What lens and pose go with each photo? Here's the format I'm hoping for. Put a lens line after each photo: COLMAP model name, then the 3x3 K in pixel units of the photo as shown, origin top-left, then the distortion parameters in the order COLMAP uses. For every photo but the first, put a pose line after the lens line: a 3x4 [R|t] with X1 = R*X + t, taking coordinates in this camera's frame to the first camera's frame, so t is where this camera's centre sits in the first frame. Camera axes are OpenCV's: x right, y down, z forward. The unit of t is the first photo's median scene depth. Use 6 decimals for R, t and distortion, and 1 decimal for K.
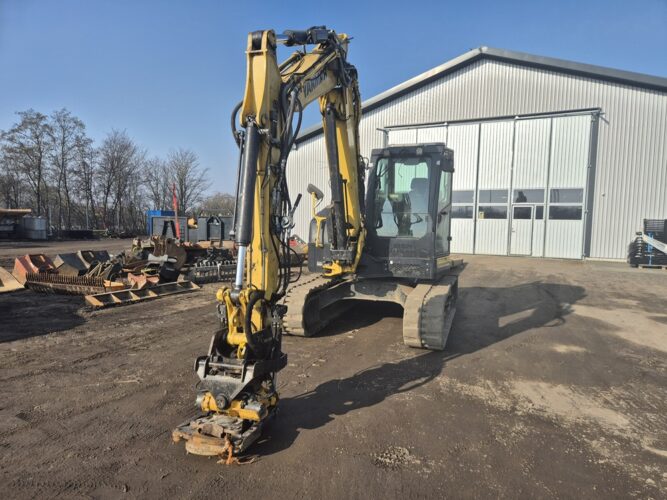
lens RADIAL K [[453.4, 0, 333.5], [0, 453.4, 250.0], [0, 0, 1]] dist [0.033235, -0.000451]
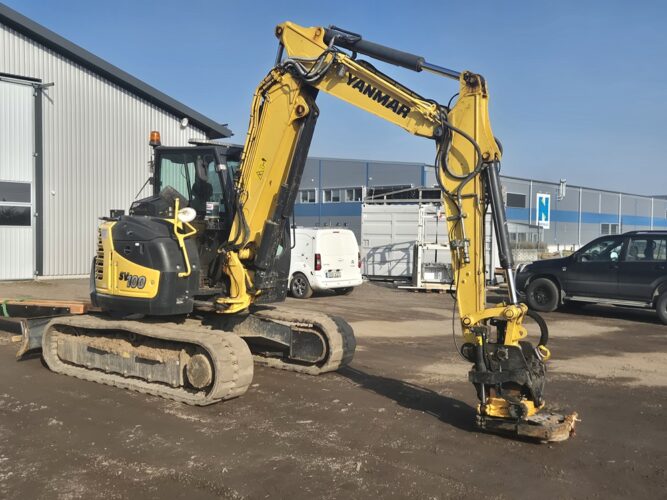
lens RADIAL K [[690.0, 0, 344.5], [0, 690.0, 256.6], [0, 0, 1]] dist [0.053531, -0.010919]
pose [[0.291245, -0.045308, 0.955575, -0.379302], [0.057107, 0.997920, 0.029911, -0.020212], [-0.954942, 0.045858, 0.293227, 0.178754]]
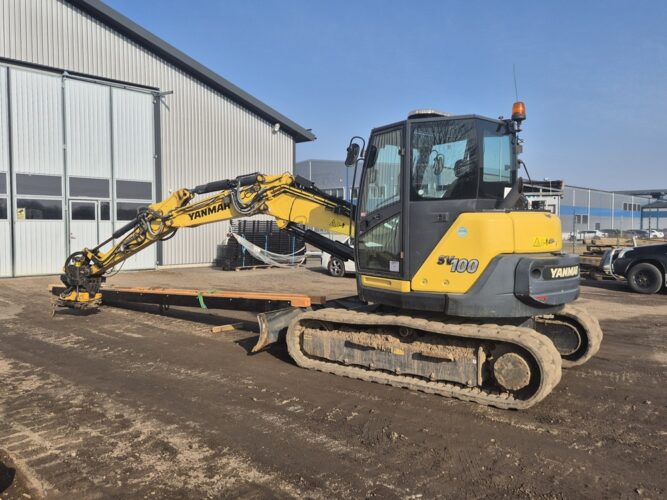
lens RADIAL K [[565.7, 0, 349.4], [0, 565.7, 247.1], [0, 0, 1]] dist [0.091102, -0.089879]
pose [[0.273748, -0.052895, 0.960346, -0.338317], [0.068300, 0.997035, 0.035447, -0.029757], [-0.959373, 0.055888, 0.276549, 0.365644]]
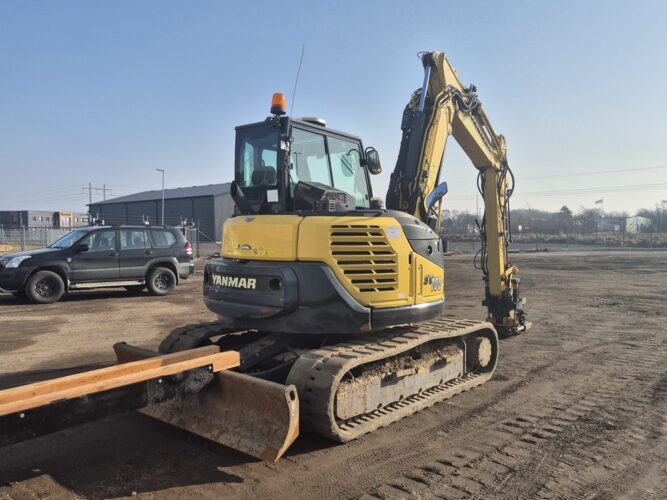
lens RADIAL K [[561.9, 0, 333.5], [0, 561.9, 250.0], [0, 0, 1]] dist [0.036468, -0.006913]
pose [[-0.926753, -0.031406, 0.374355, -0.083202], [0.008134, 0.994588, 0.103576, -0.050406], [-0.375582, 0.099035, -0.921483, 0.721165]]
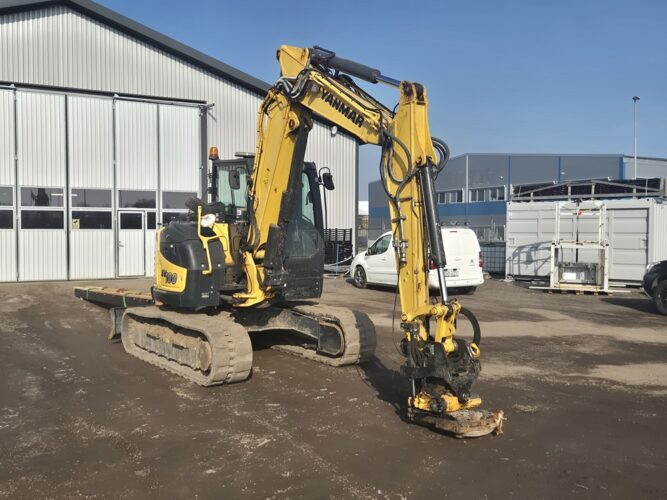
lens RADIAL K [[692.5, 0, 341.3], [0, 692.5, 249.9], [0, 0, 1]] dist [0.061428, -0.013114]
pose [[0.572417, -0.039242, 0.819023, -0.349758], [0.065268, 0.997865, 0.002195, -0.012998], [-0.817361, 0.052200, 0.573756, 0.042779]]
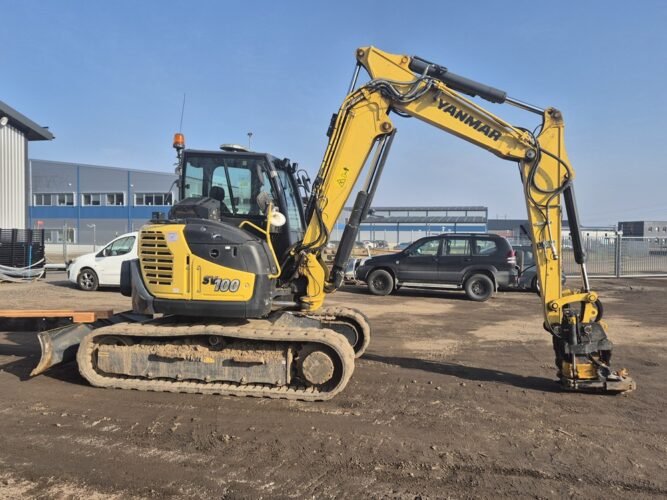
lens RADIAL K [[560.3, 0, 343.8], [0, 560.3, 249.8], [0, 0, 1]] dist [0.042853, -0.013639]
pose [[-0.170277, -0.040714, 0.984555, -0.359085], [0.052778, 0.997335, 0.050370, -0.033895], [-0.983982, 0.060540, -0.167674, 0.405777]]
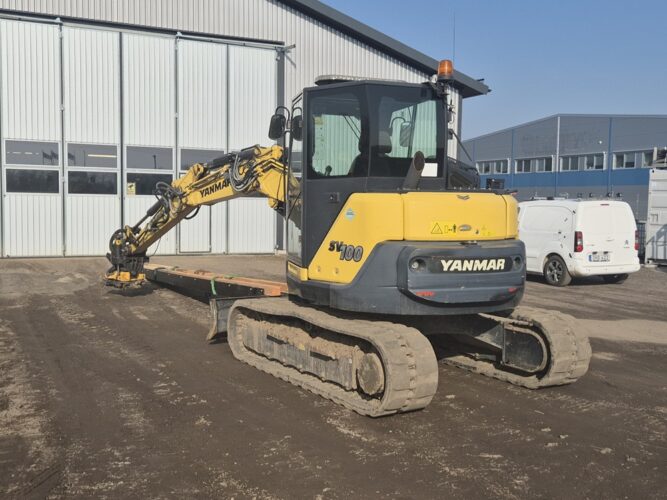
lens RADIAL K [[769.4, 0, 356.2], [0, 769.4, 249.1], [0, 0, 1]] dist [0.078987, -0.024959]
pose [[0.609715, -0.055416, 0.790681, -0.314608], [0.048583, 0.998290, 0.032503, -0.018073], [-0.791131, 0.018596, 0.611364, 0.162997]]
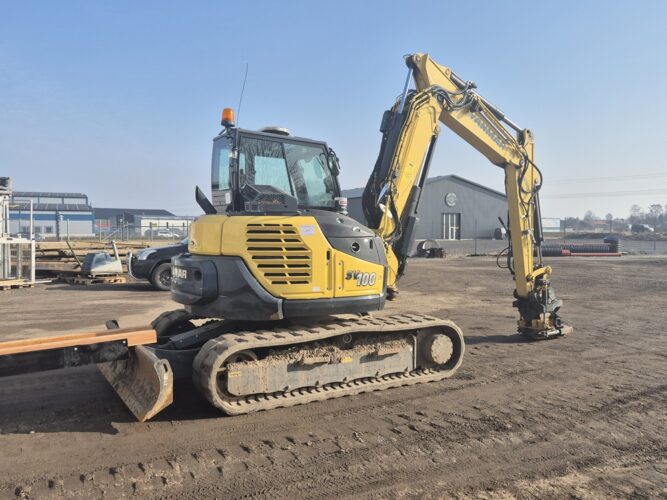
lens RADIAL K [[560.3, 0, 343.8], [0, 560.3, 249.8], [0, 0, 1]] dist [0.042853, -0.013639]
pose [[-0.770151, -0.041621, 0.636502, -0.214671], [0.028969, 0.994557, 0.100086, -0.049299], [-0.637203, 0.095520, -0.764754, 0.671702]]
